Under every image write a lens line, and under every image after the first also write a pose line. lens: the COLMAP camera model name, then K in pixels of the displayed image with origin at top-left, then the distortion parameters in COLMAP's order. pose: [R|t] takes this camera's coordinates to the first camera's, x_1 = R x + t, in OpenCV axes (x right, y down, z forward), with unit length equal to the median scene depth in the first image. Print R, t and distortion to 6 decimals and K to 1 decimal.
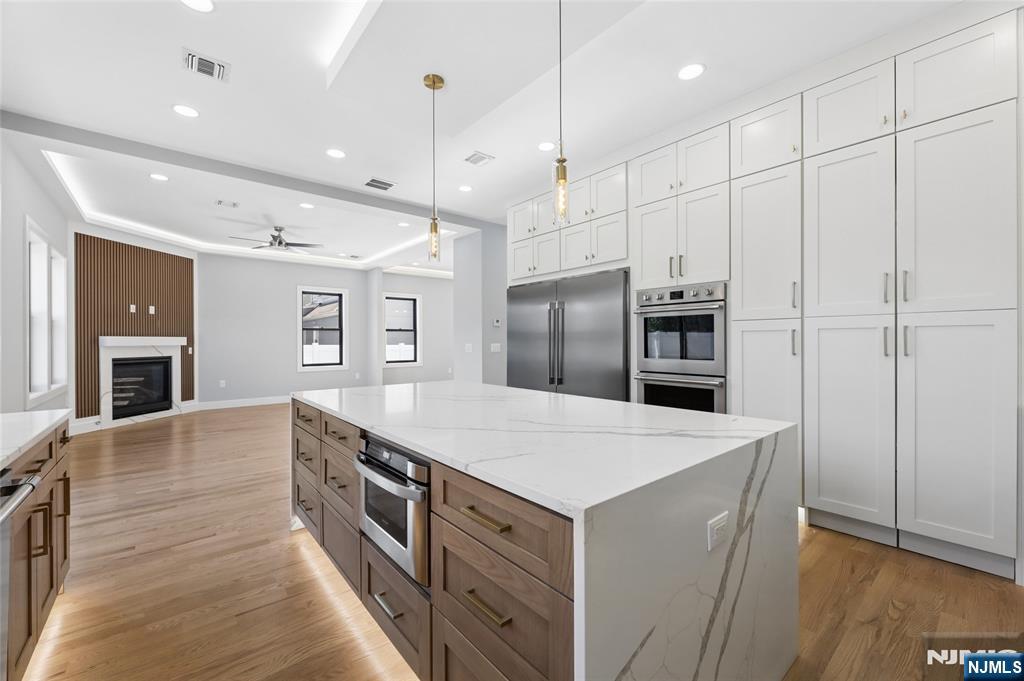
lens RADIAL K [[416.0, 0, 512.9], [0, 416.0, 340.1], [0, 0, 1]] dist [-0.003503, -0.000172]
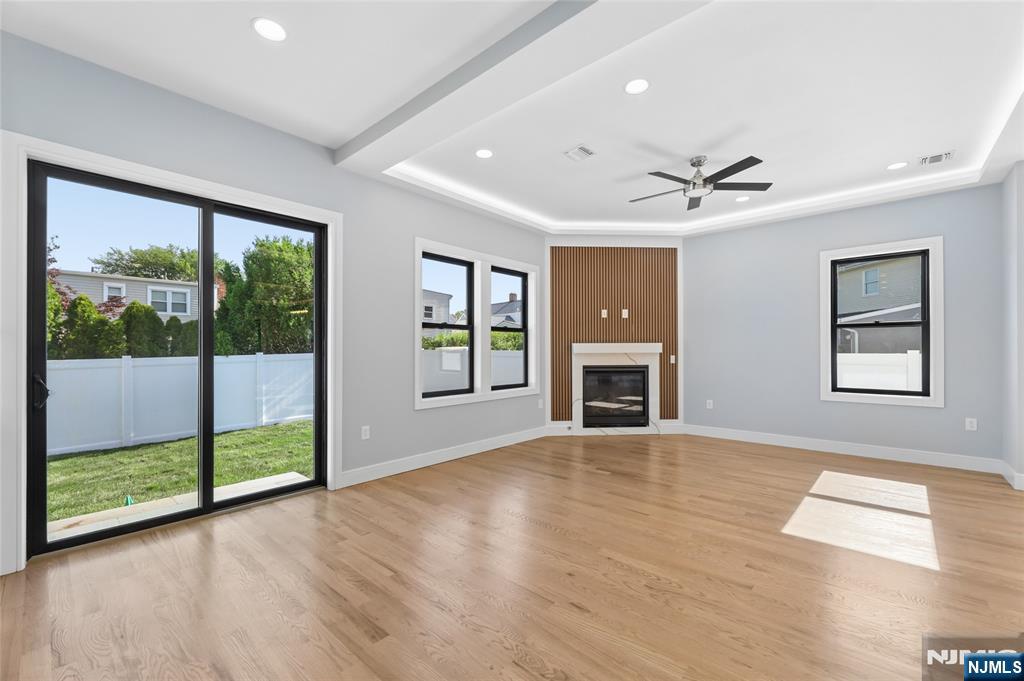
lens RADIAL K [[416.0, 0, 514.6], [0, 416.0, 347.9], [0, 0, 1]] dist [-0.003503, -0.000172]
pose [[0.150640, -0.001388, -0.988588, -0.007007], [0.005370, 0.999985, -0.000586, 0.001888], [0.988574, -0.005220, 0.150645, 0.695857]]
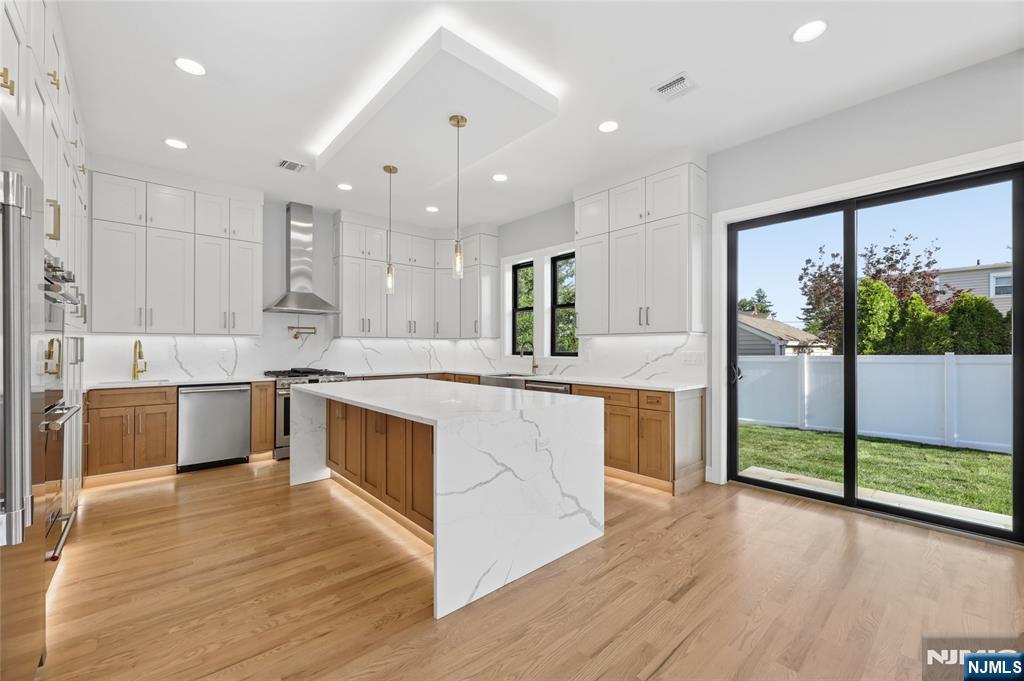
lens RADIAL K [[416.0, 0, 514.4], [0, 416.0, 346.0], [0, 0, 1]] dist [-0.003503, -0.000172]
pose [[-0.999359, 0.004947, -0.035455, -0.129579], [0.005211, 0.999959, -0.007363, 0.002768], [0.035418, -0.007543, -0.999344, 0.908484]]
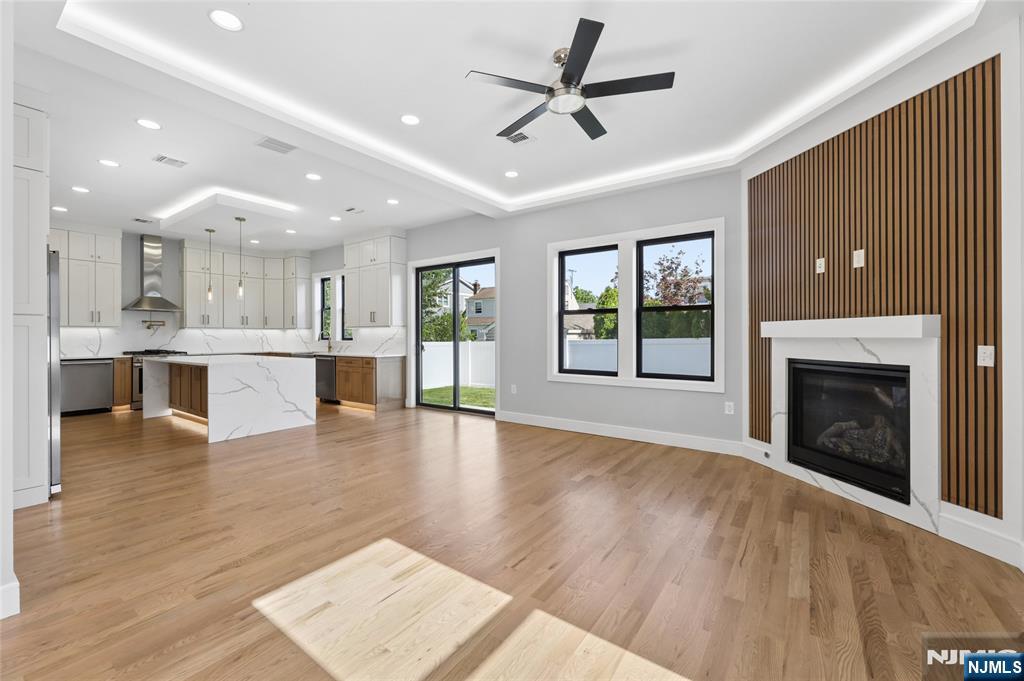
lens RADIAL K [[416.0, 0, 509.3], [0, 416.0, 335.9], [0, 0, 1]] dist [-0.003503, -0.000172]
pose [[-0.967749, 0.008241, -0.251782, -0.435240], [0.008589, 0.999963, -0.000284, 0.008976], [0.251770, -0.002437, -0.967784, 1.495401]]
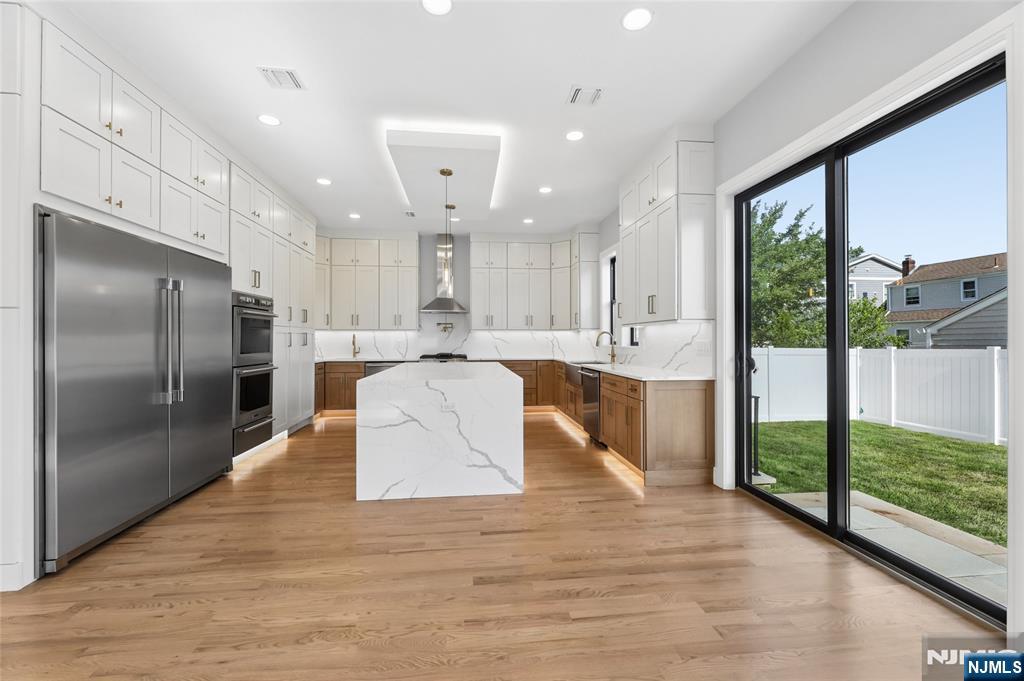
lens RADIAL K [[416.0, 0, 510.0], [0, 416.0, 337.8], [0, 0, 1]] dist [-0.003503, -0.000172]
pose [[-0.831521, 0.008739, 0.555424, -0.534166], [0.004526, 0.999950, -0.008959, 0.008136], [-0.555474, -0.004936, -0.831519, 0.919099]]
